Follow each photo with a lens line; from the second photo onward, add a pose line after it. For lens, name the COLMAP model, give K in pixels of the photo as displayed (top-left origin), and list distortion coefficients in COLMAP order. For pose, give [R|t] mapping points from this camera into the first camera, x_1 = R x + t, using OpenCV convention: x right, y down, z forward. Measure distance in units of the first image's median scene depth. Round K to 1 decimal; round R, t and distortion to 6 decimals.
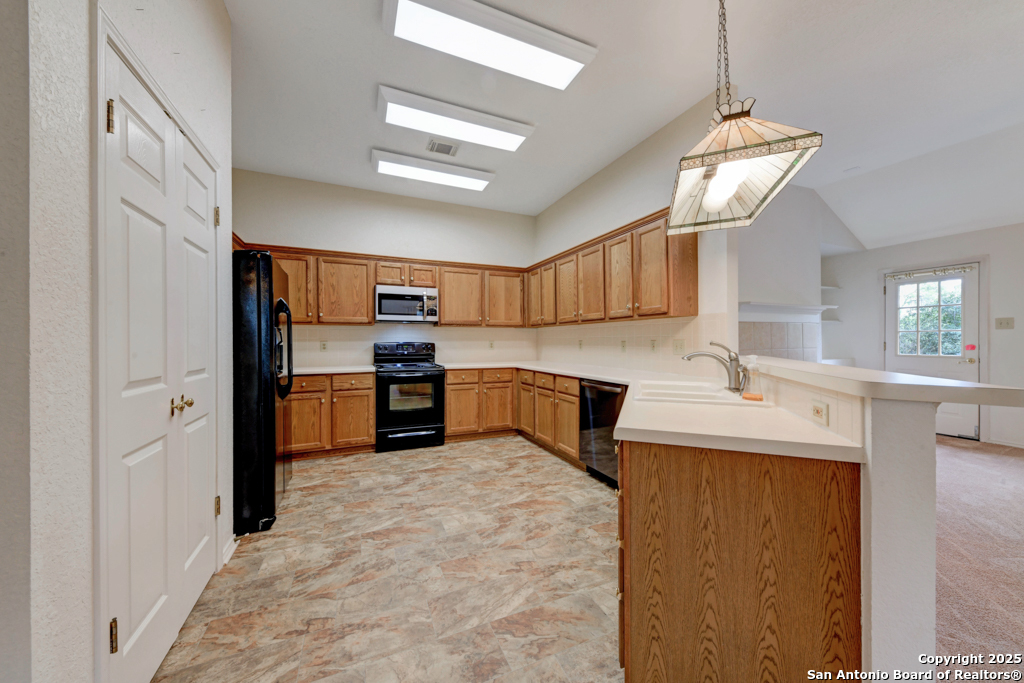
lens RADIAL K [[362.0, 0, 506.1], [0, 362.0, 339.3], [0, 0, 1]] dist [0.002564, -0.000055]
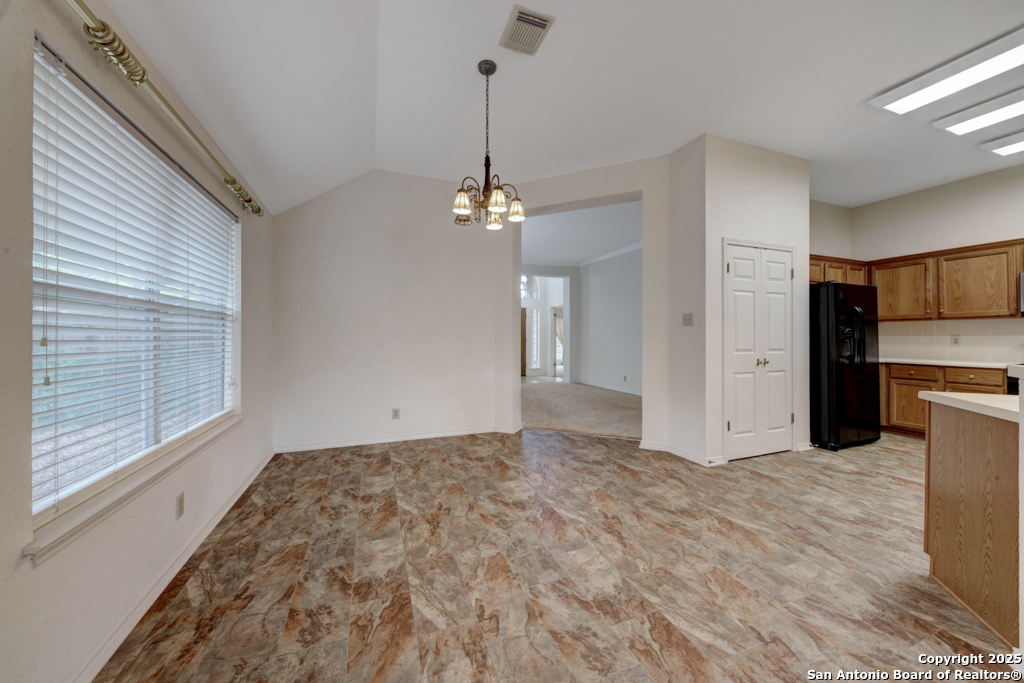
lens RADIAL K [[362.0, 0, 506.1], [0, 362.0, 339.3], [0, 0, 1]] dist [0.002564, -0.000055]
pose [[-0.048629, 0.011148, -0.998755, 1.064981], [0.006716, 0.999919, 0.010834, -0.007200], [0.998794, -0.006181, -0.048700, -0.400336]]
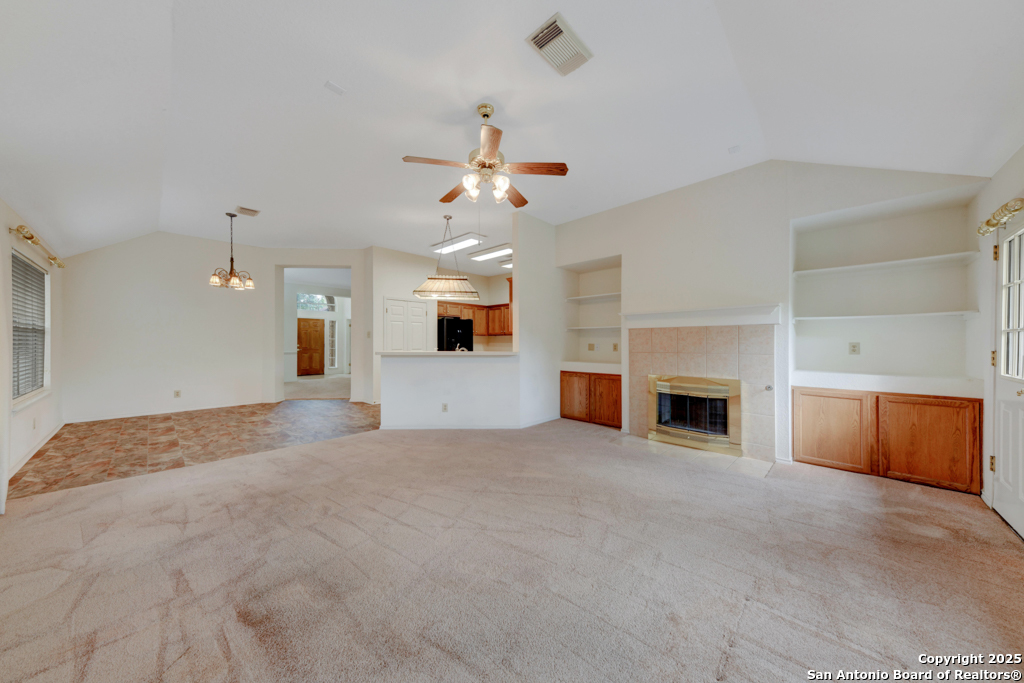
lens RADIAL K [[346.0, 0, 508.2], [0, 346.0, 345.7], [0, 0, 1]] dist [0.015662, -0.000011]
pose [[0.373040, 0.014086, -0.927708, 2.786064], [0.002164, 0.999869, 0.016051, -0.020277], [0.927813, -0.007995, 0.372961, 0.328969]]
